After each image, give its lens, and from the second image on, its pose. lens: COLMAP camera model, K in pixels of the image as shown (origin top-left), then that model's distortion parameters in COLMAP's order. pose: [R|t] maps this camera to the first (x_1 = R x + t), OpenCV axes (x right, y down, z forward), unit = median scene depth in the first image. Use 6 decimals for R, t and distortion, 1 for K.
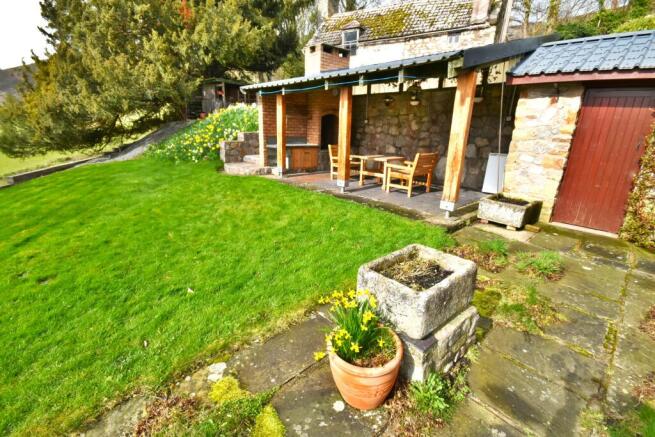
lens RADIAL K [[292.0, 0, 328.1], [0, 292.0, 218.0], [0, 0, 1]] dist [-0.007867, -0.001429]
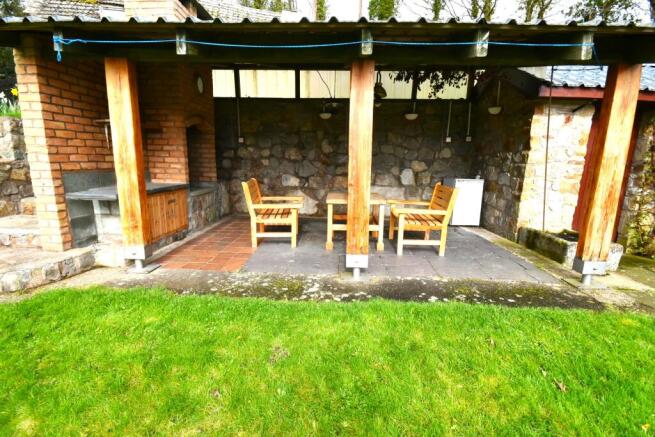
lens RADIAL K [[292.0, 0, 327.2], [0, 292.0, 218.3], [0, 0, 1]] dist [-0.007867, -0.001429]
pose [[0.701808, -0.155157, 0.695264, -0.275708], [0.208852, 0.977919, 0.007417, -0.178596], [-0.681063, 0.140002, 0.718716, 0.604023]]
